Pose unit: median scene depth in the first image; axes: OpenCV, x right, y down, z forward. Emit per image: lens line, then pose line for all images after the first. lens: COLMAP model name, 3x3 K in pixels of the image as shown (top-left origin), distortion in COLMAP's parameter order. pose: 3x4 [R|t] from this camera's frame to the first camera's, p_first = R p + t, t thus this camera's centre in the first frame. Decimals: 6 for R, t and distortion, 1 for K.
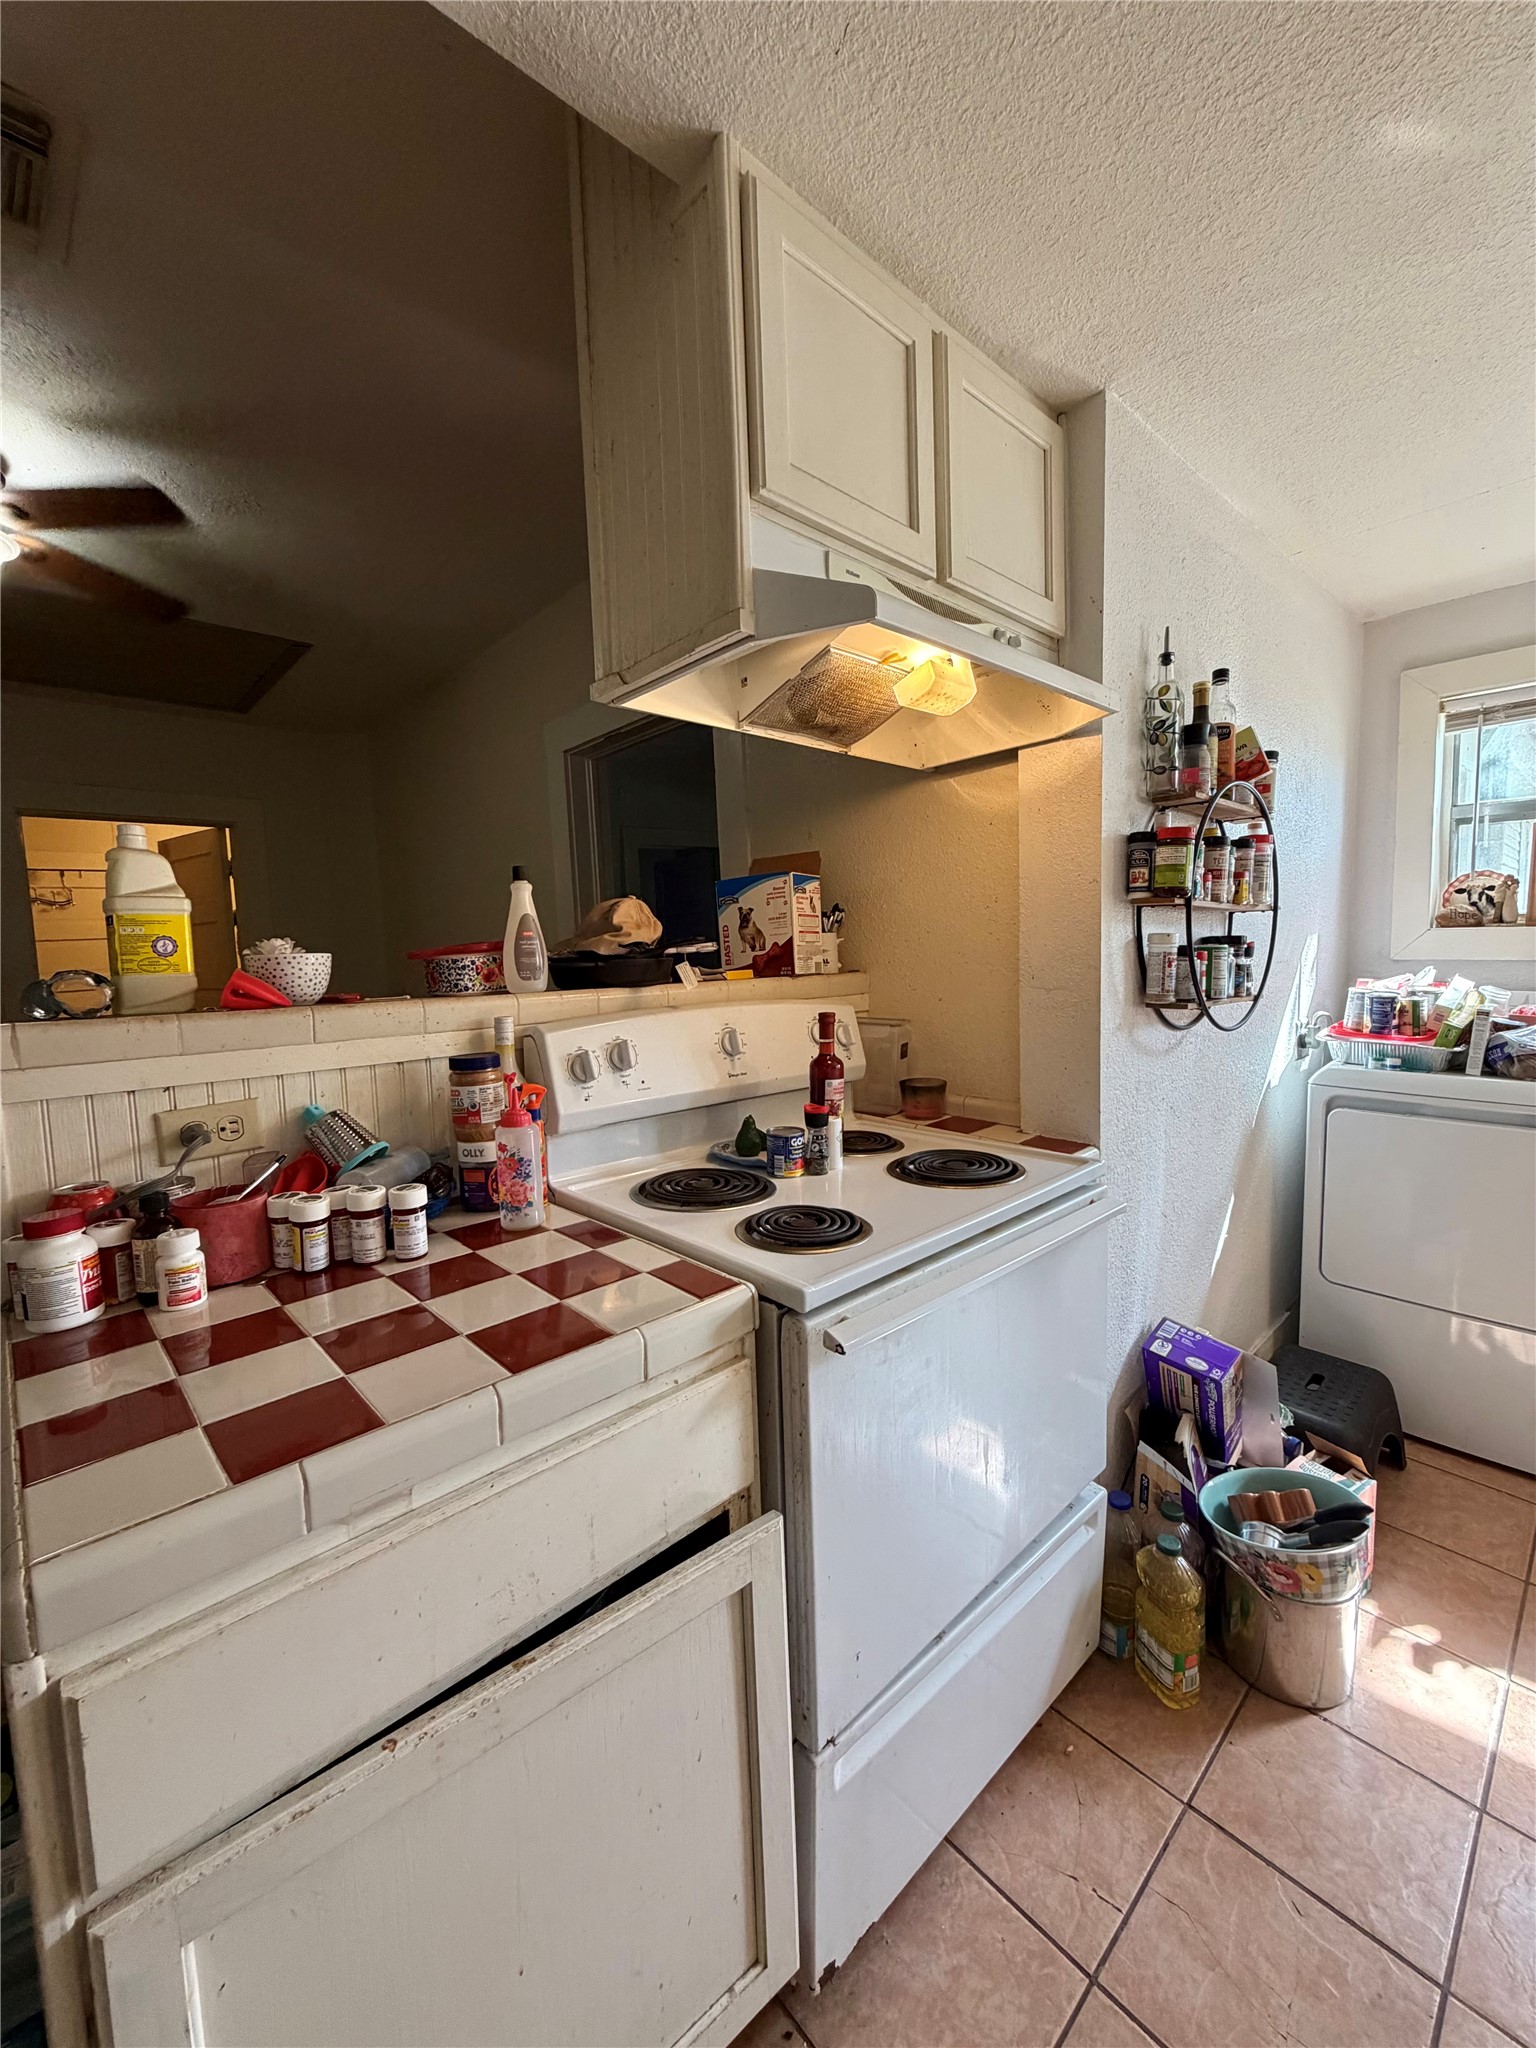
lens RADIAL K [[818.6, 0, 765.3], [0, 818.6, 1020.0], [0, 0, 1]] dist [-0.001639, 0.000490]
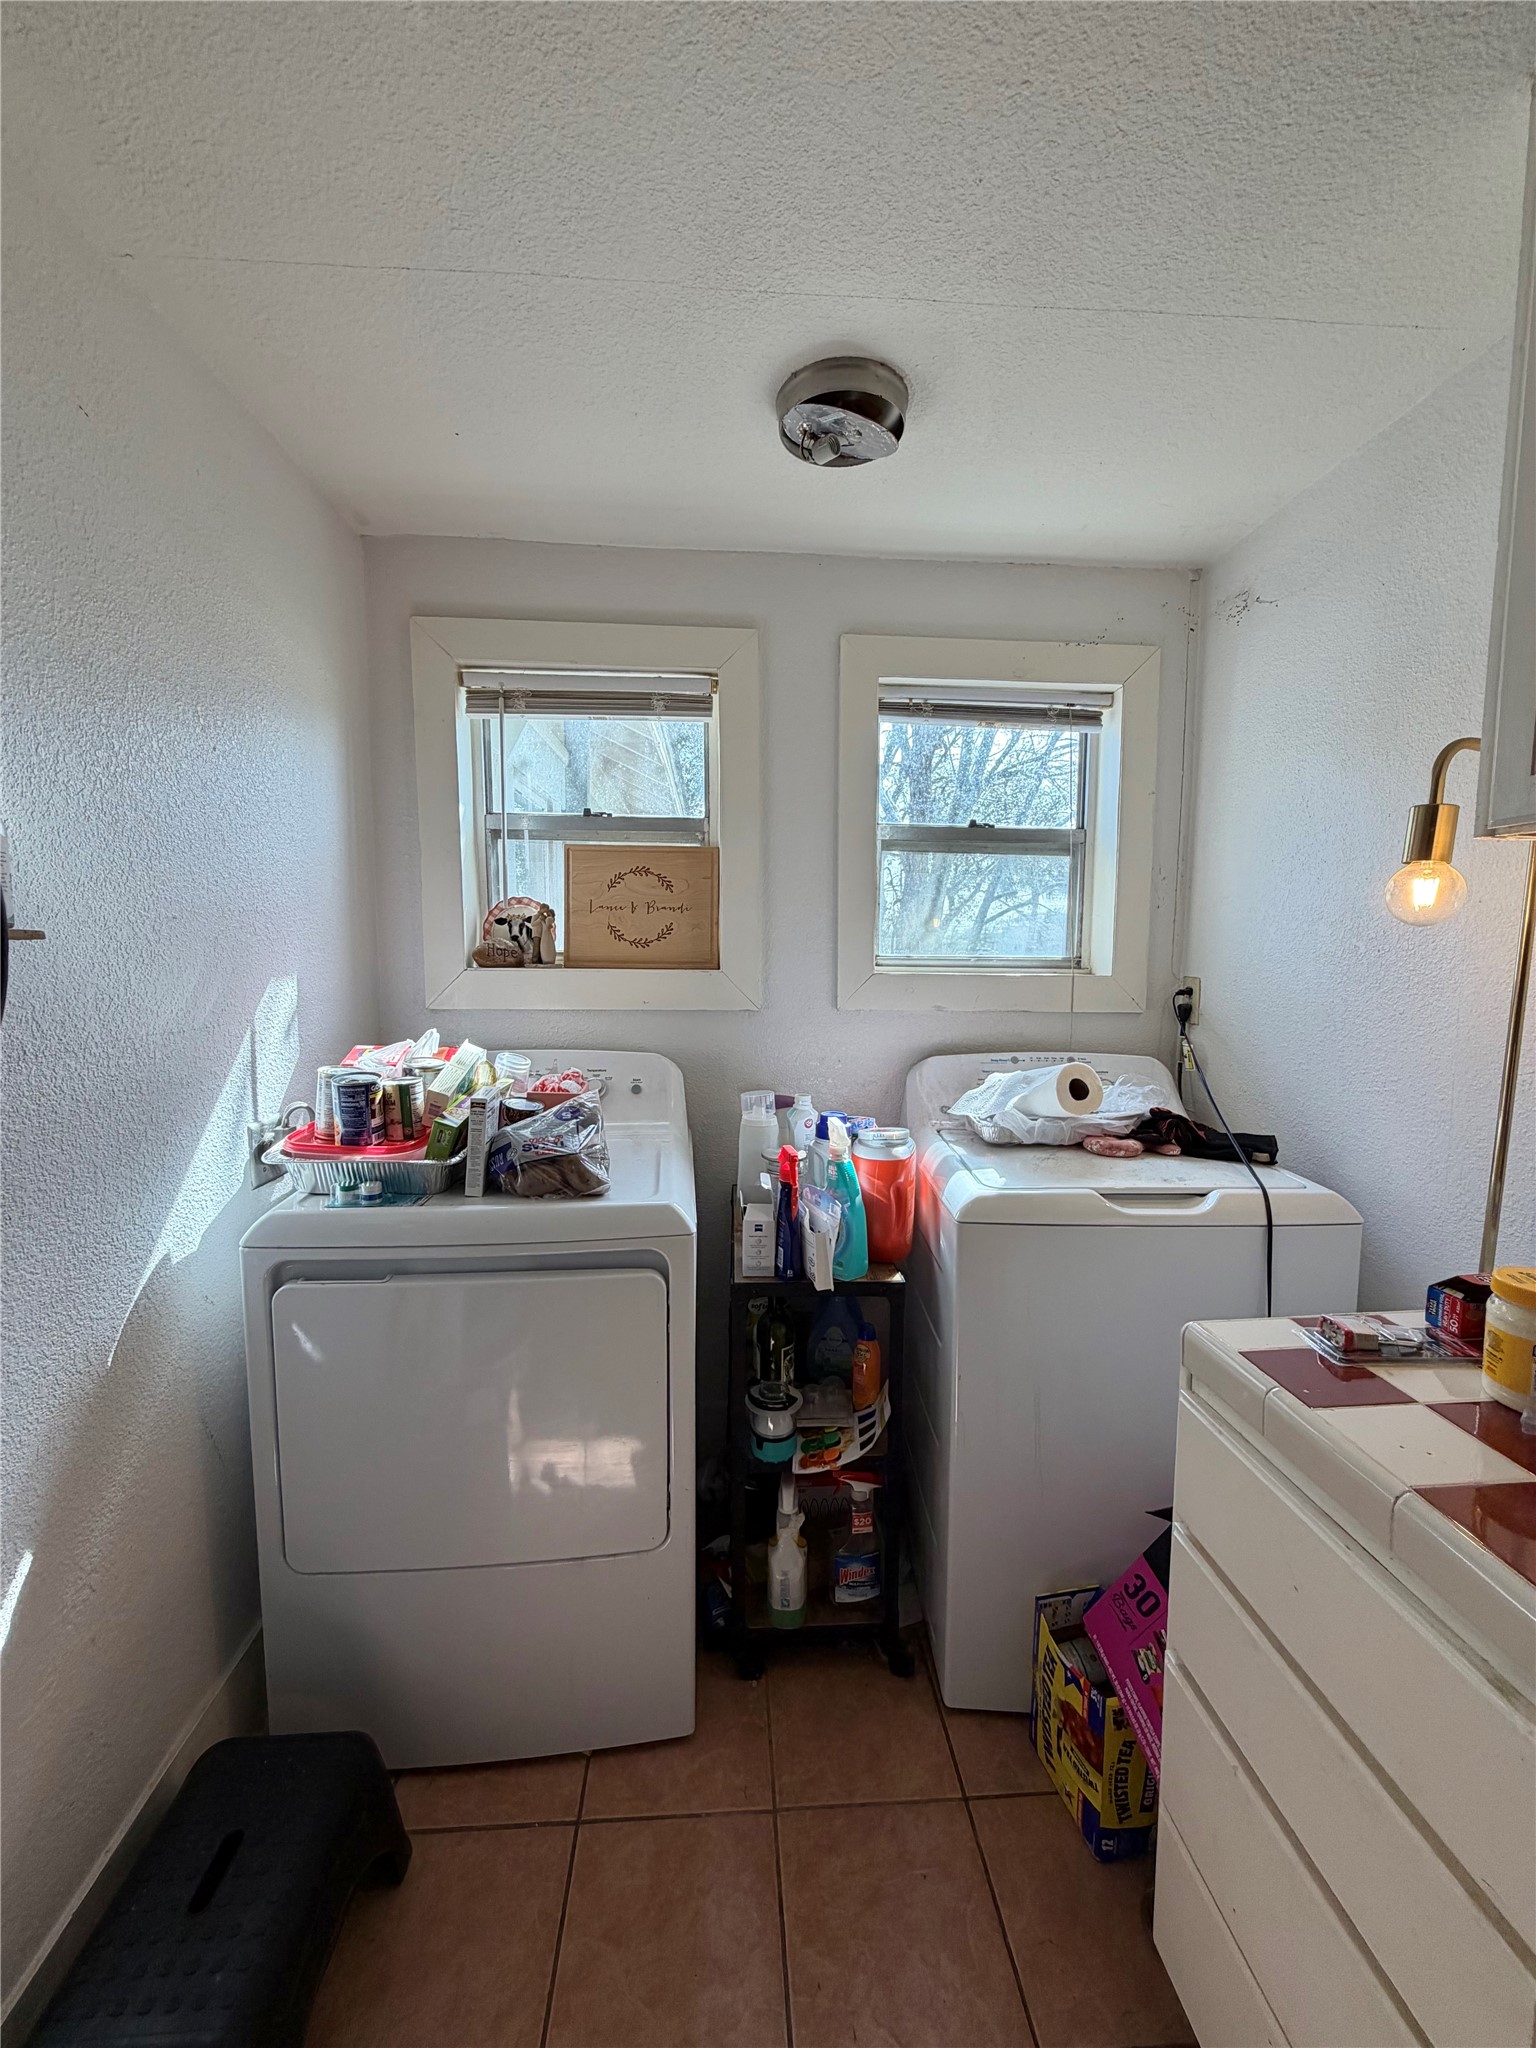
lens RADIAL K [[818.6, 0, 772.0], [0, 818.6, 1019.4], [0, 0, 1]] dist [-0.001639, 0.000490]
pose [[0.626023, -0.038047, 0.778876, 0.475317], [0.053533, 0.998550, 0.005751, -0.064101], [-0.777965, 0.038096, 0.627152, 0.364459]]
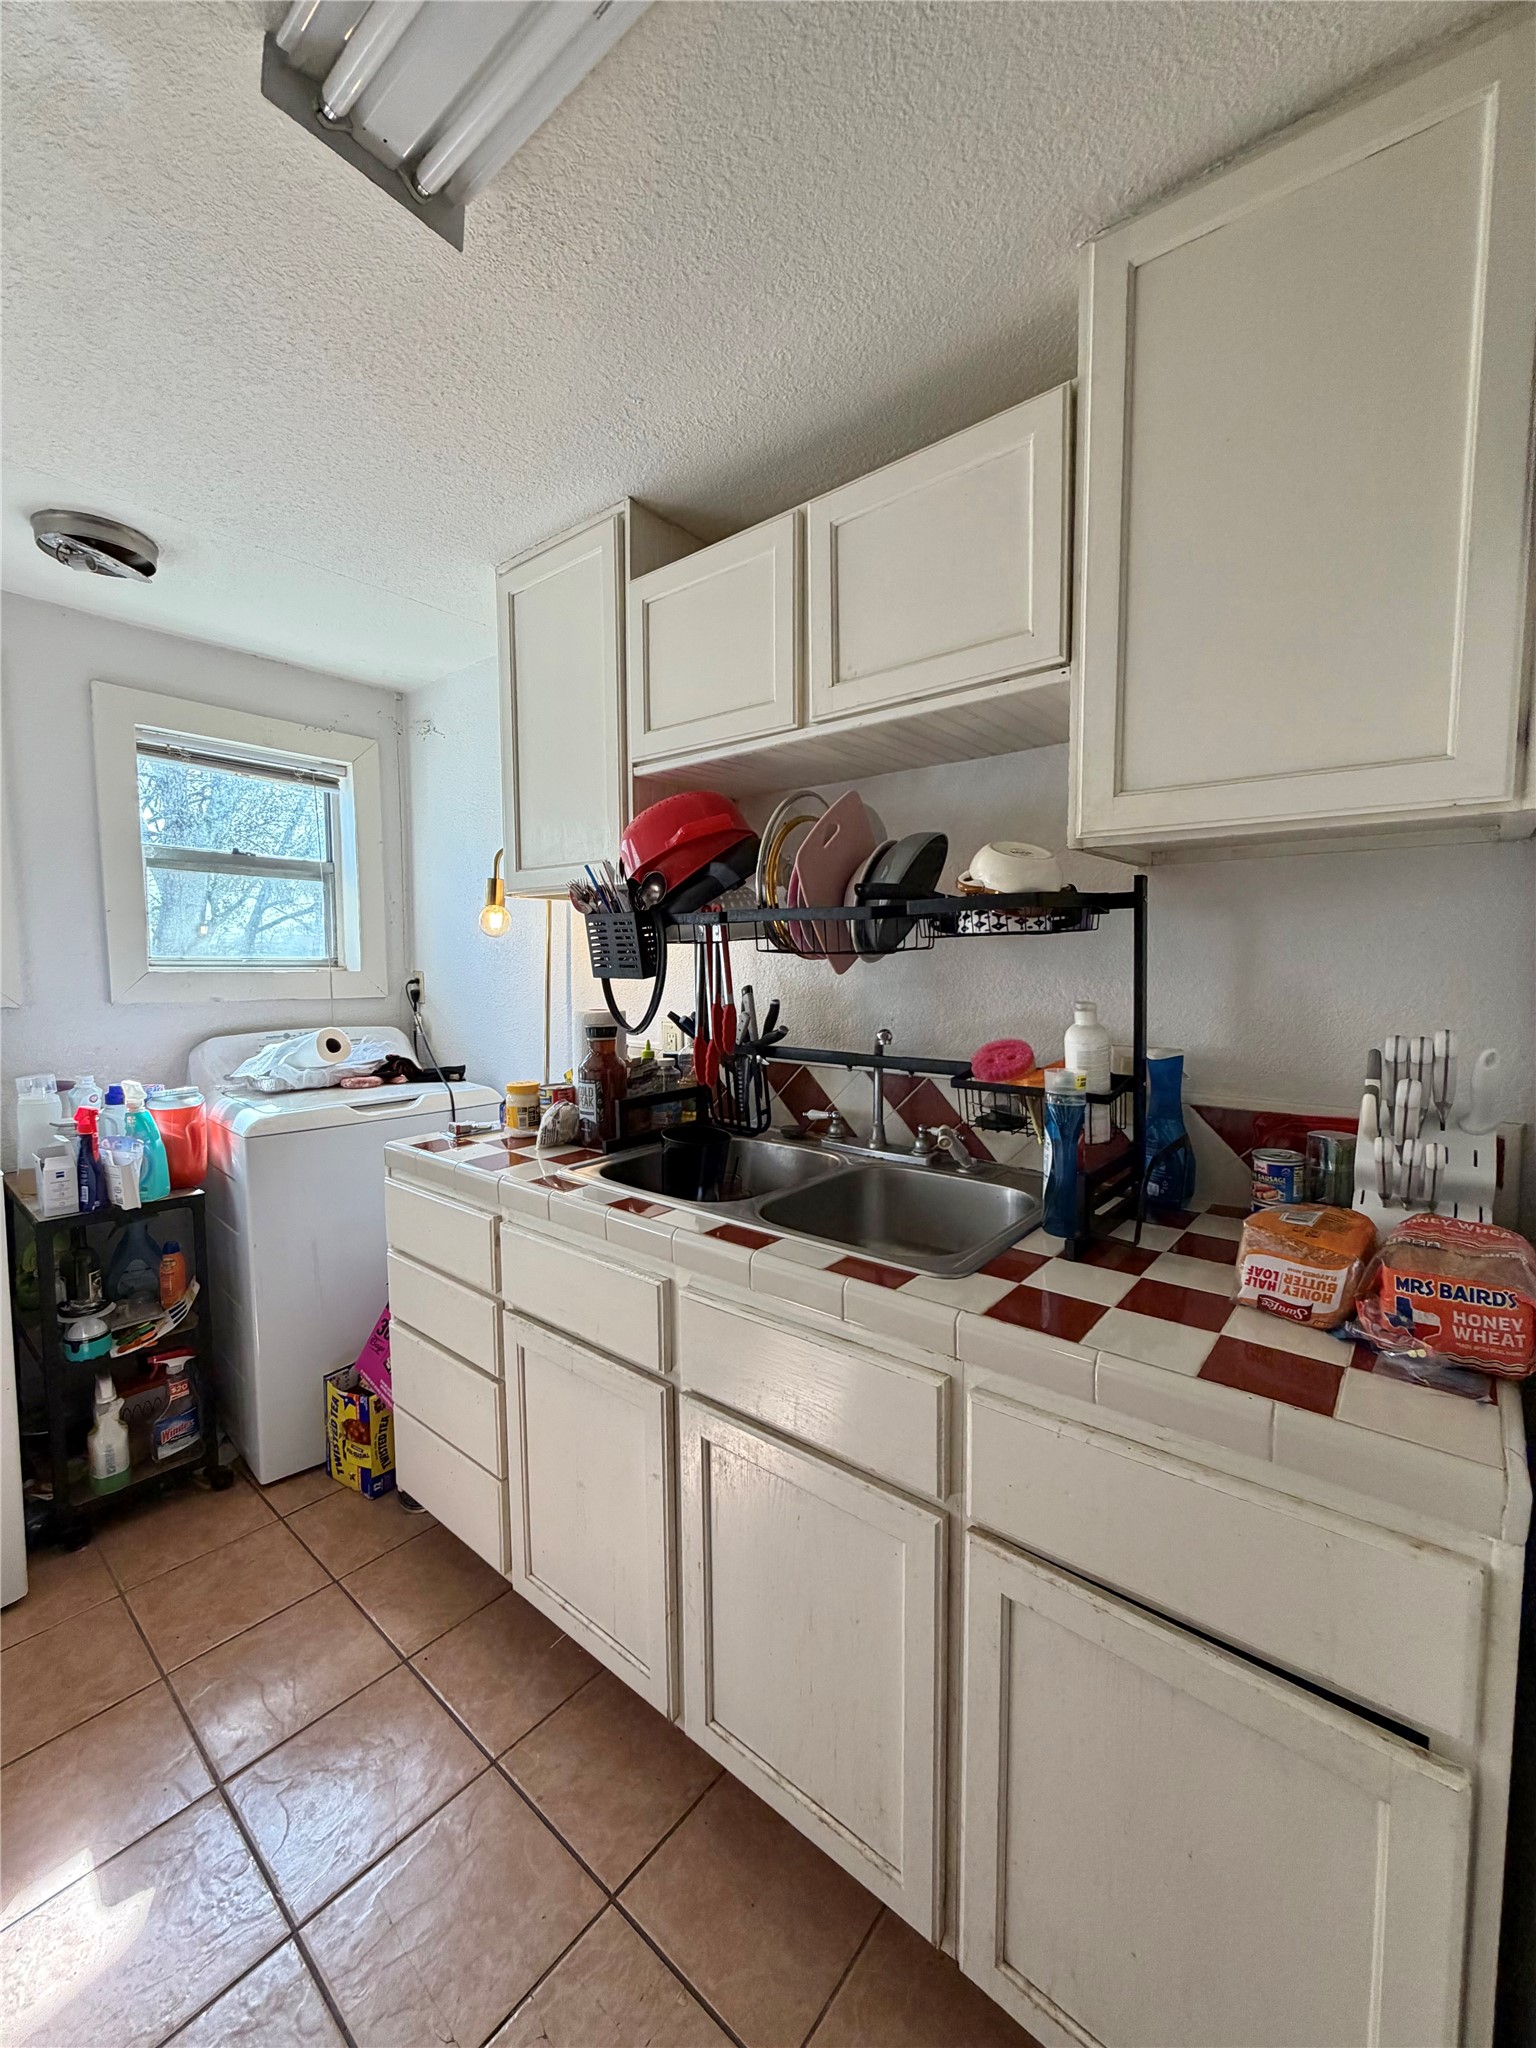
lens RADIAL K [[818.6, 0, 769.0], [0, 818.6, 1021.0], [0, 0, 1]] dist [-0.001639, 0.000490]
pose [[-0.129582, -0.046636, 0.990471, 0.068149], [0.099447, 0.993246, 0.059777, -0.021511], [-0.986569, 0.106245, -0.124069, 0.173231]]
